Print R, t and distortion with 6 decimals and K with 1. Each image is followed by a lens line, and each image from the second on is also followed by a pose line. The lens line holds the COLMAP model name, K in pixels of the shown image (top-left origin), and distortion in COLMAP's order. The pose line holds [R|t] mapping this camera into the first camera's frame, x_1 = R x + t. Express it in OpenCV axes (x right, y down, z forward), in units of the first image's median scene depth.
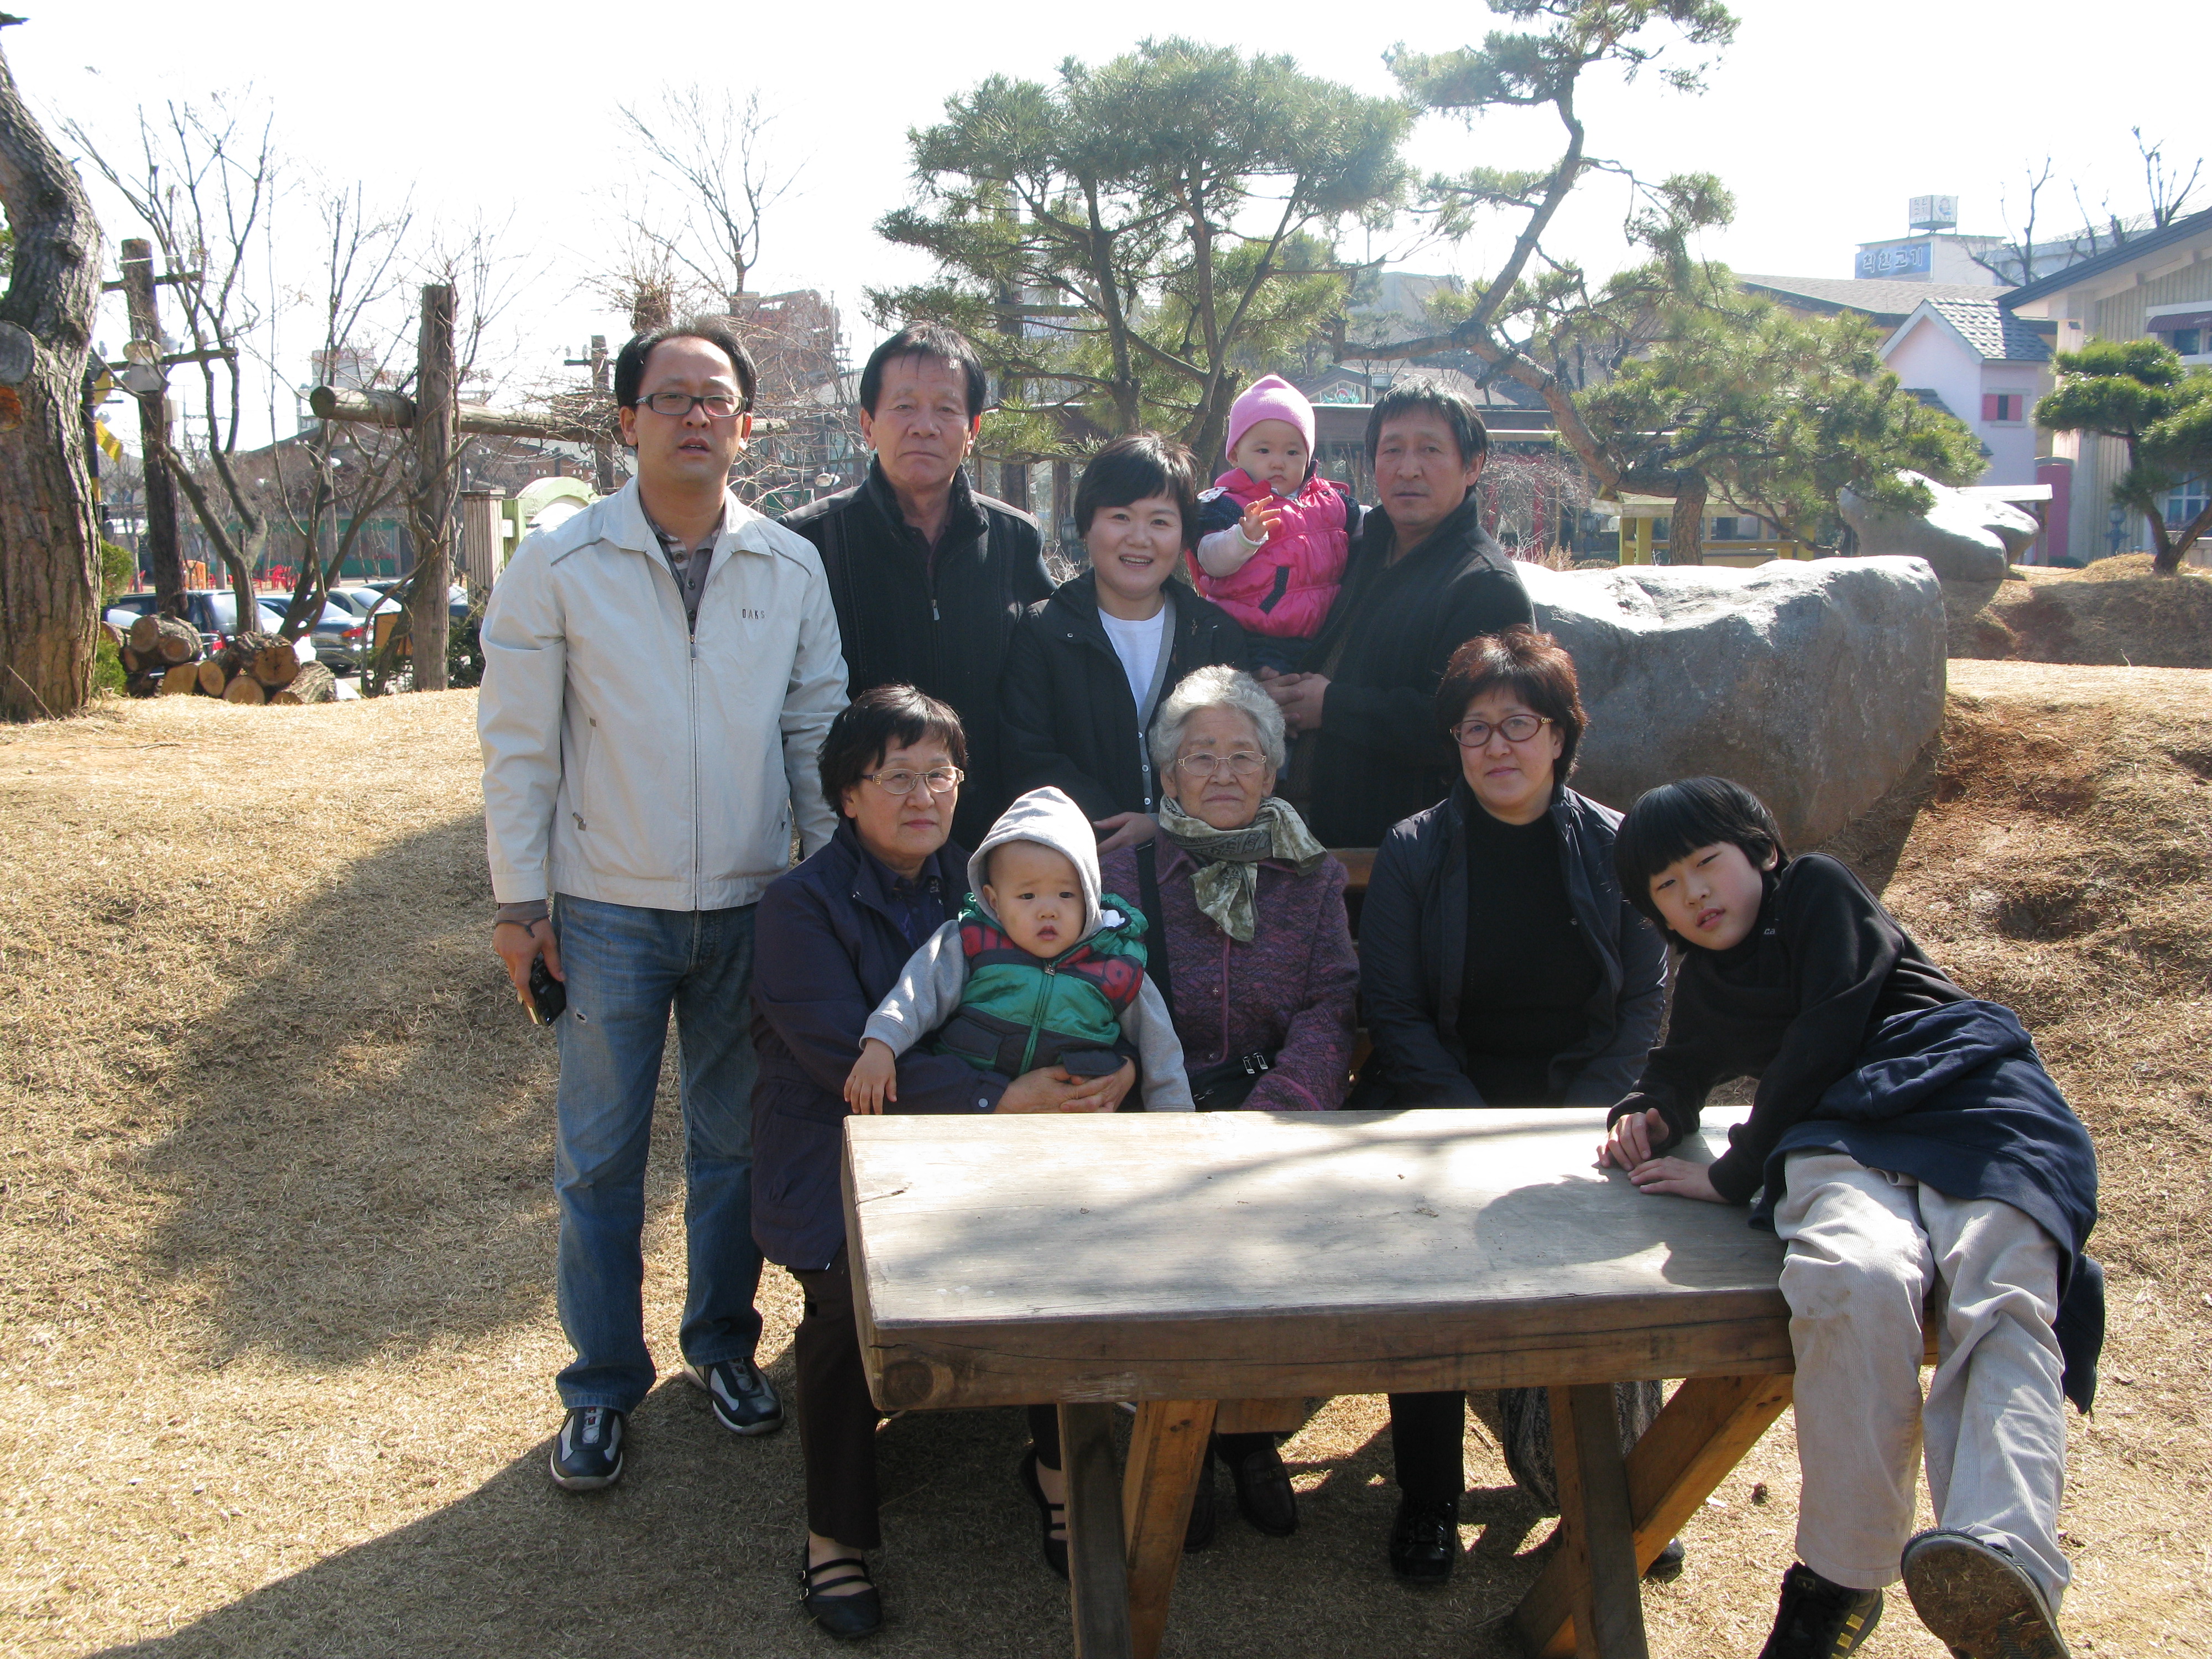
lens RADIAL K [[2234.2, 0, 1104.5], [0, 2234.2, 851.4], [0, 0, 1]] dist [-0.215715, 0.263833]
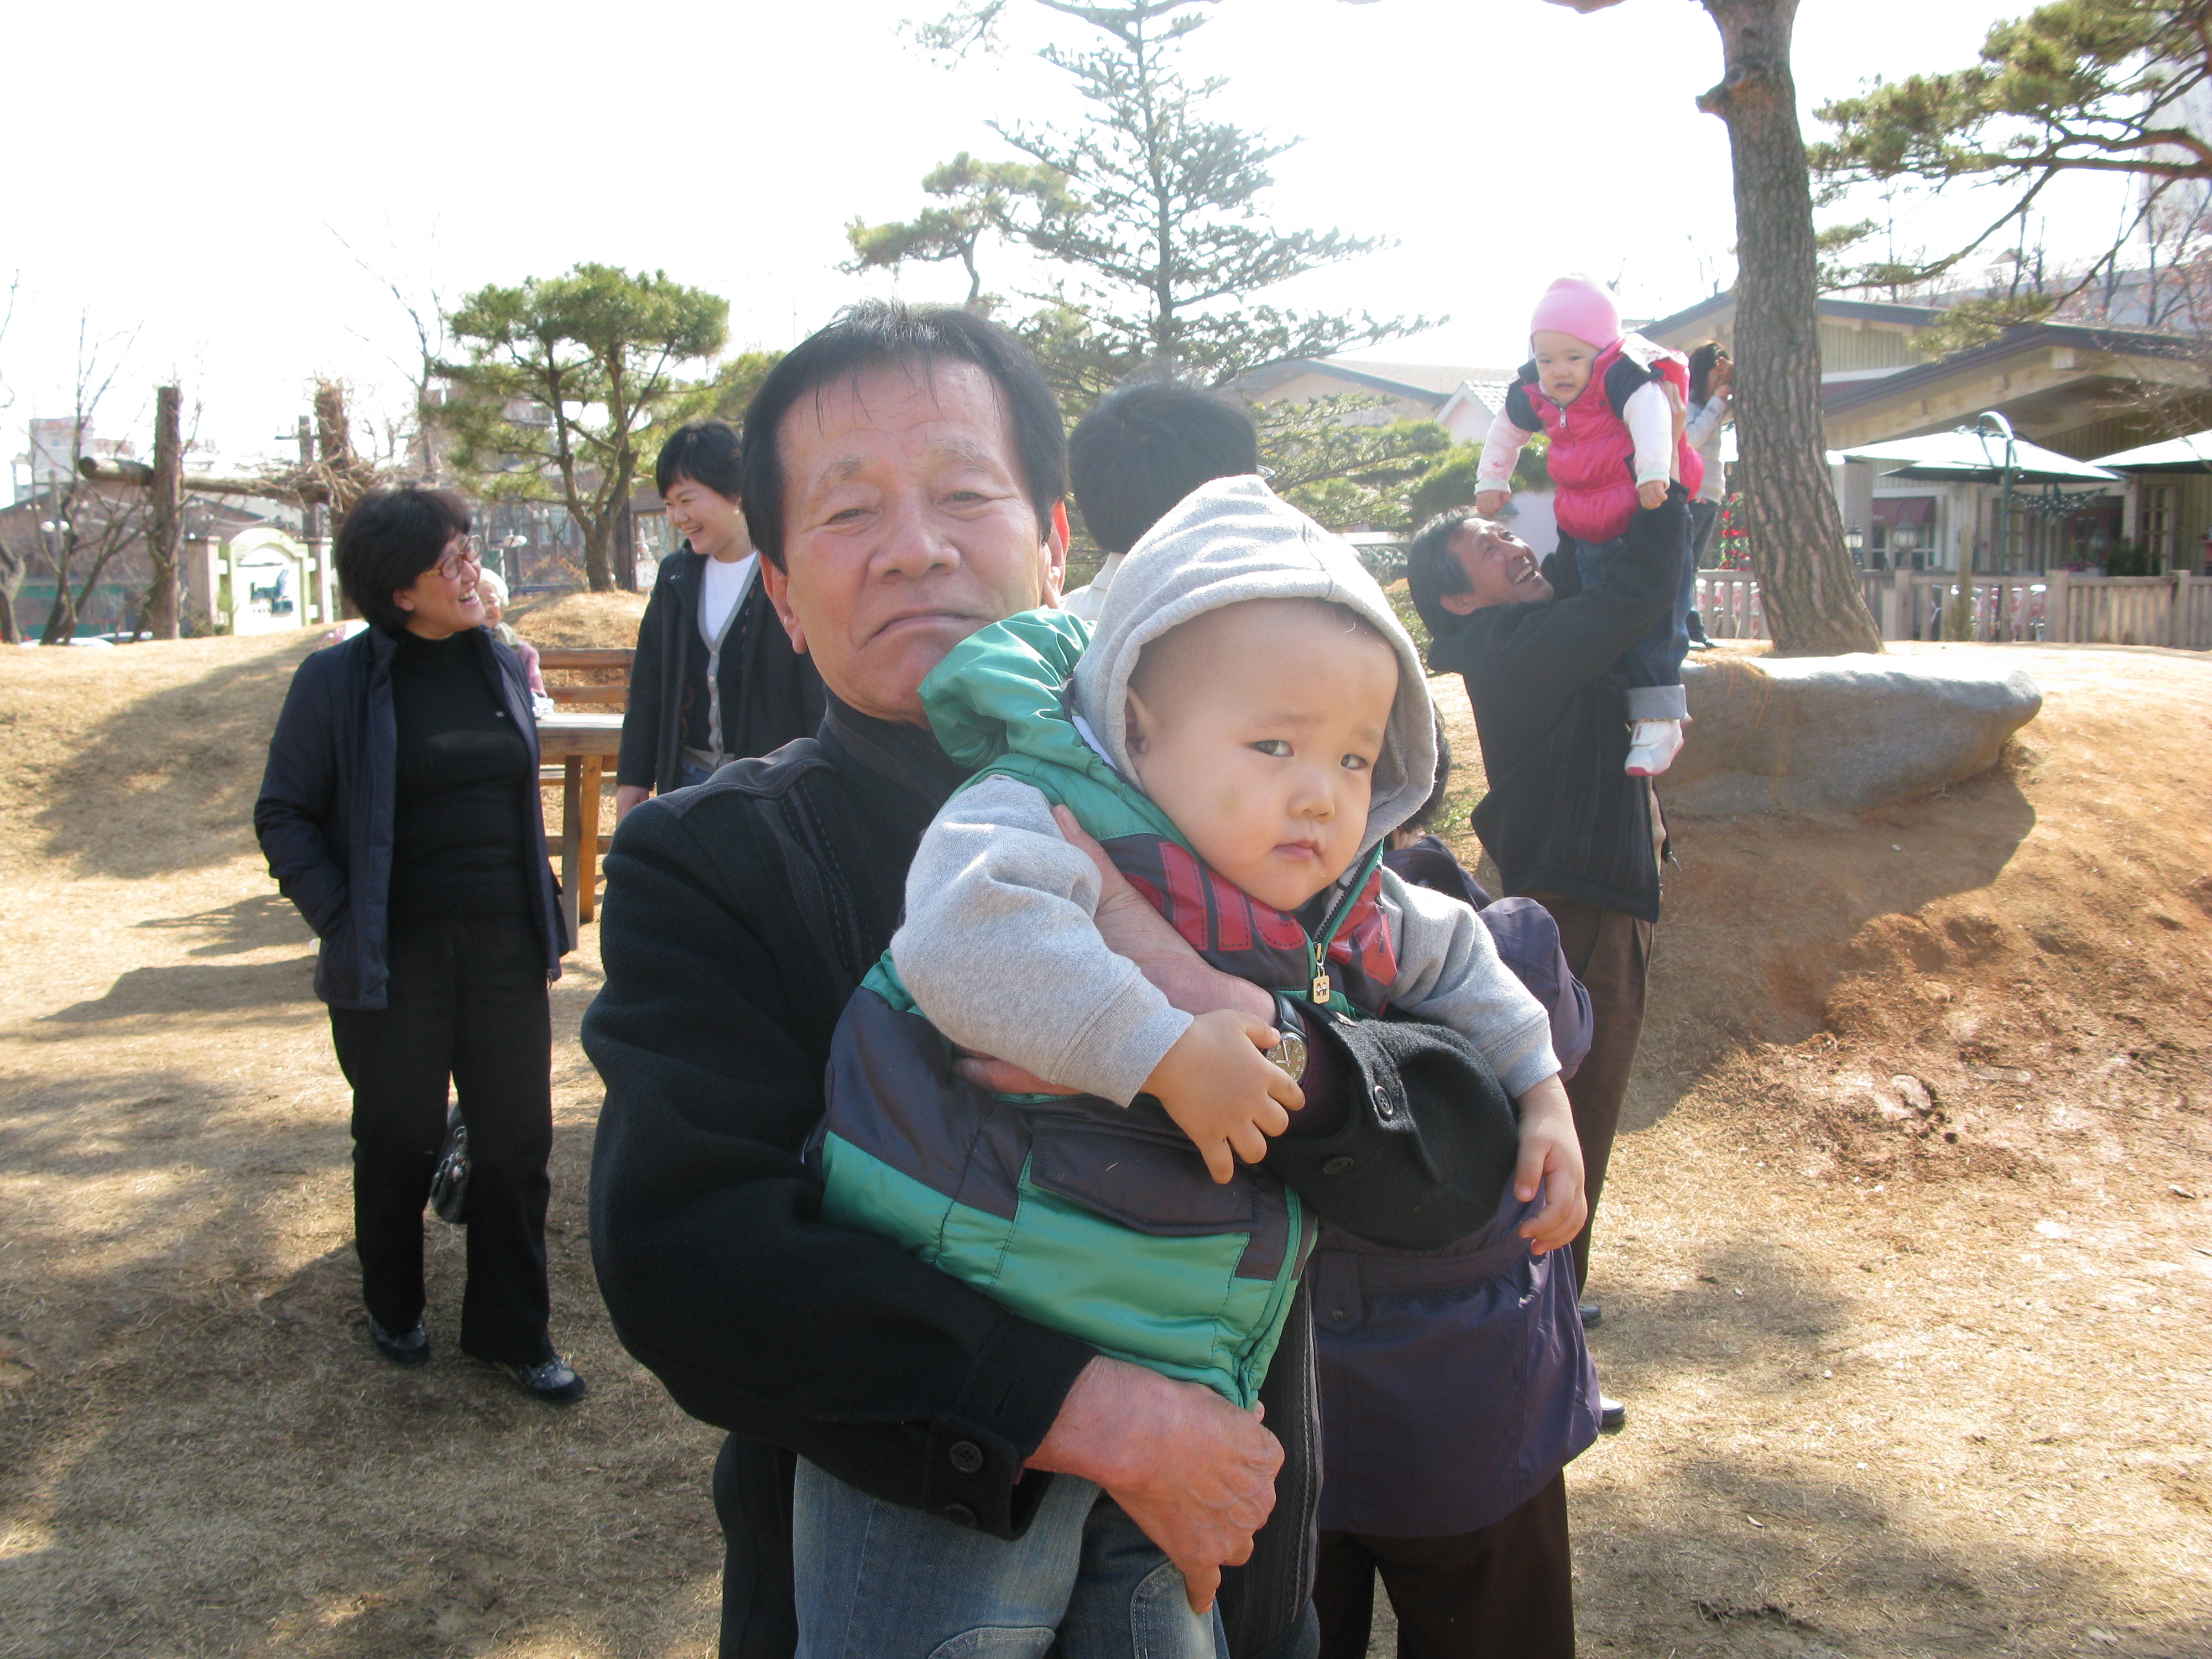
lens RADIAL K [[2234.1, 0, 1118.5], [0, 2234.1, 857.3], [0, 0, 1]] dist [-0.214509, 0.261764]
pose [[0.992548, -0.012893, 0.121173, 0.249480], [0.016484, 0.999453, -0.028680, 0.180465], [-0.120737, 0.030464, 0.992217, -0.850570]]
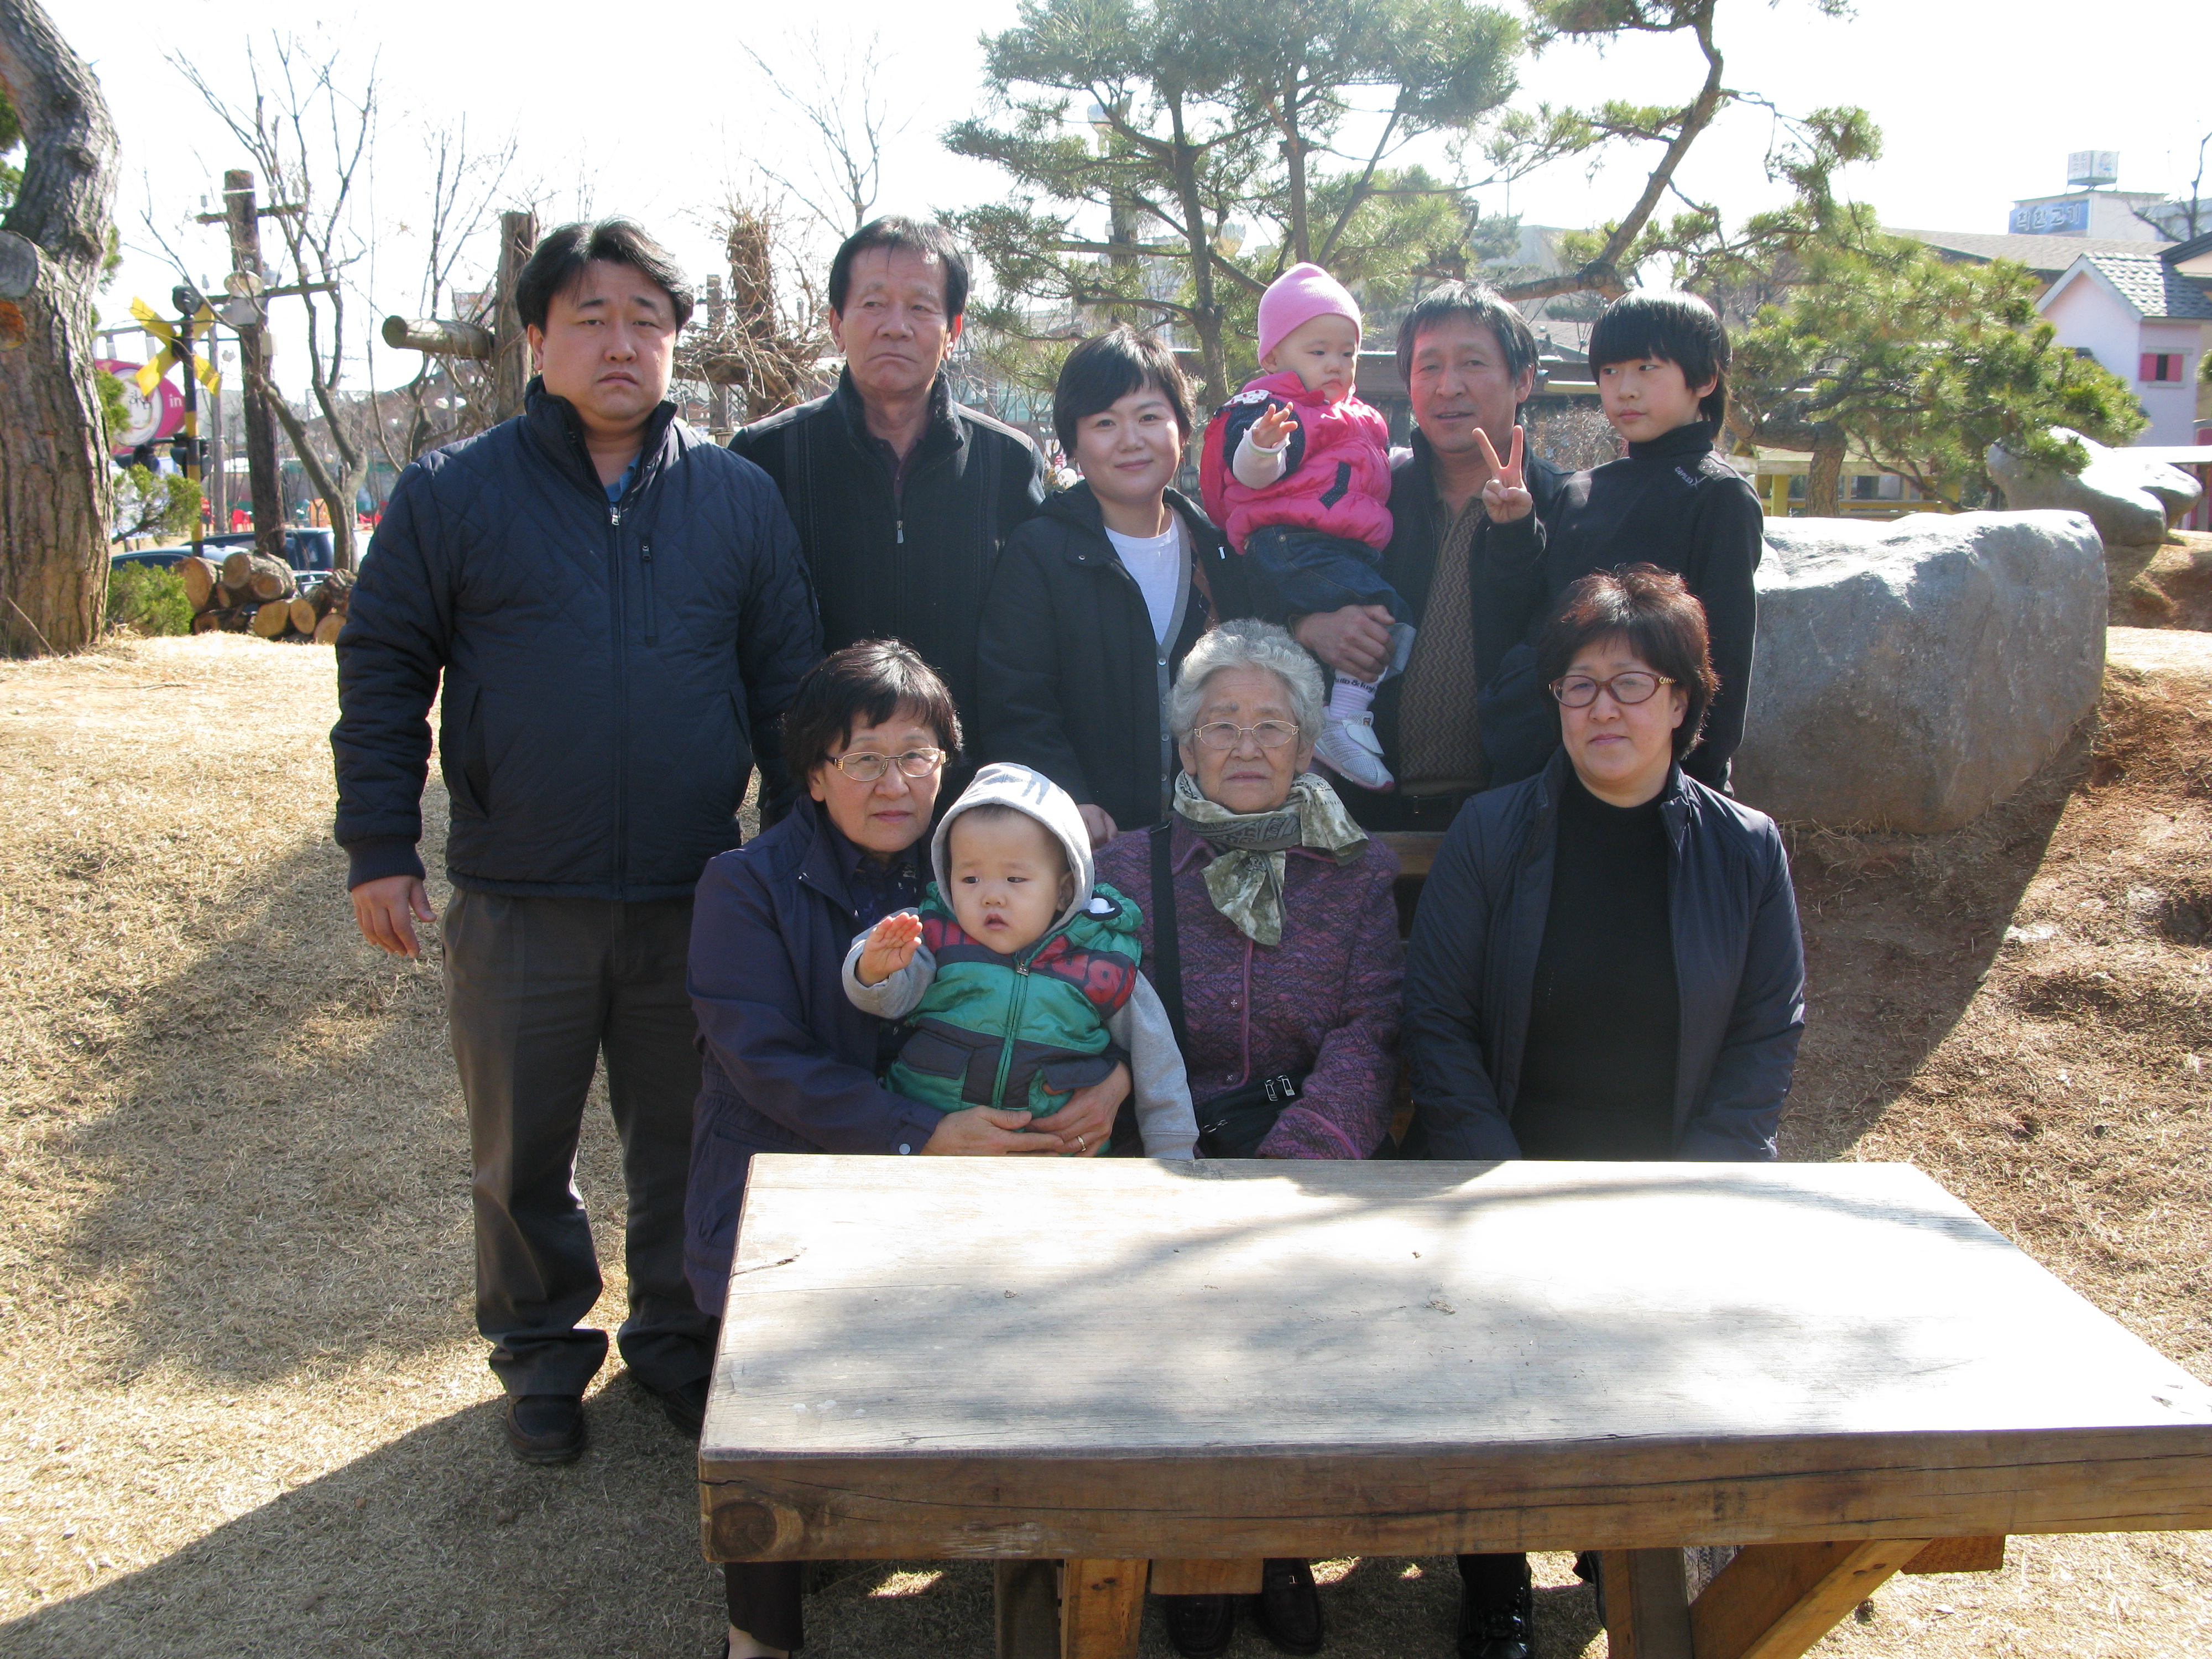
lens RADIAL K [[2232.7, 0, 1108.5], [0, 2232.7, 857.9], [0, 0, 1]] dist [-0.212877, 0.253278]
pose [[0.998240, 0.022218, -0.054987, 0.025331], [-0.020872, 0.999471, 0.024929, -0.006115], [0.055512, -0.023737, 0.998176, 0.081568]]
